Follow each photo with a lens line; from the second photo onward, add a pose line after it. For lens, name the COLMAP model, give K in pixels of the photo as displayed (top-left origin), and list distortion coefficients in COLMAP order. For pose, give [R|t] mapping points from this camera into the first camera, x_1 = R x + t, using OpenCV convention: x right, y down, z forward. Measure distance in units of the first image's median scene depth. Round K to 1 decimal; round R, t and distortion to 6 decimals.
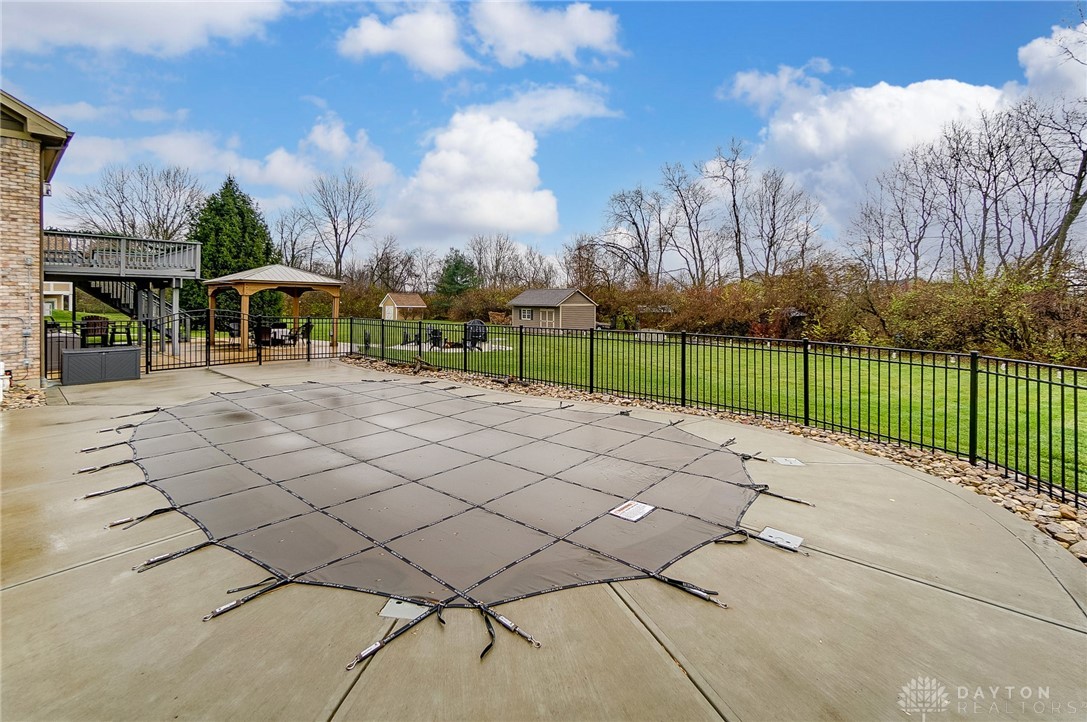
lens RADIAL K [[466.3, 0, 540.4], [0, 466.3, 357.2], [0, 0, 1]] dist [-0.010761, 0.004220]
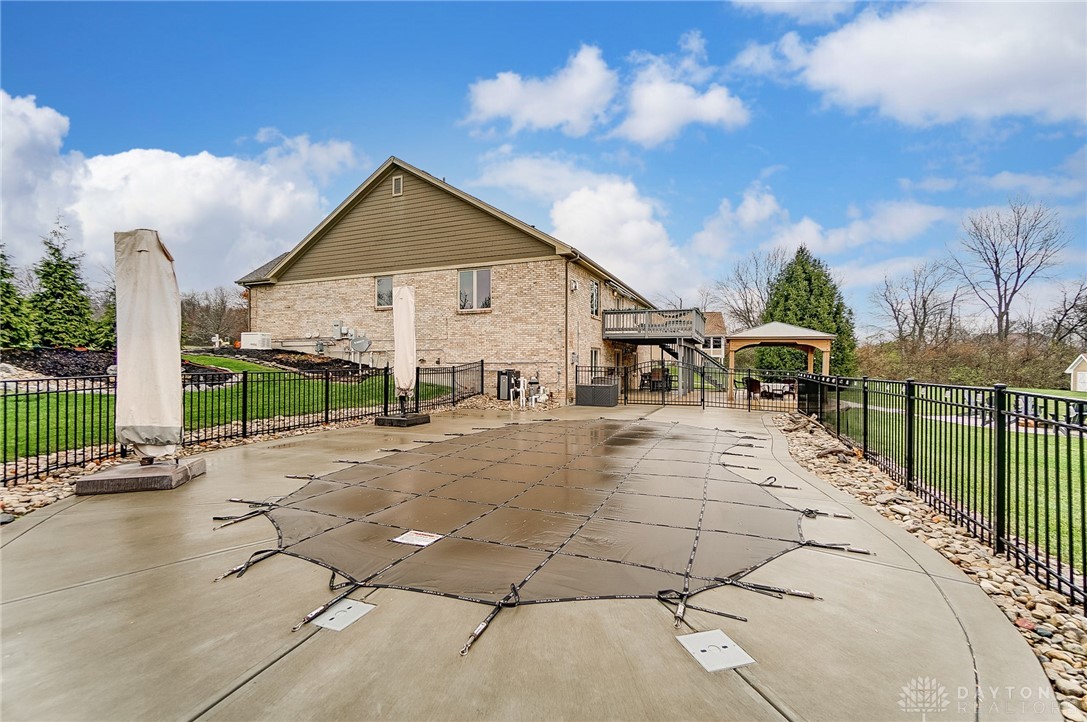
lens RADIAL K [[458.1, 0, 543.5], [0, 458.1, 361.0], [0, 0, 1]] dist [-0.001832, -0.000175]
pose [[0.360795, -0.002841, -0.932641, 0.448719], [-0.115701, 0.992134, -0.047781, -0.003097], [0.925440, 0.125147, 0.357629, 0.338124]]
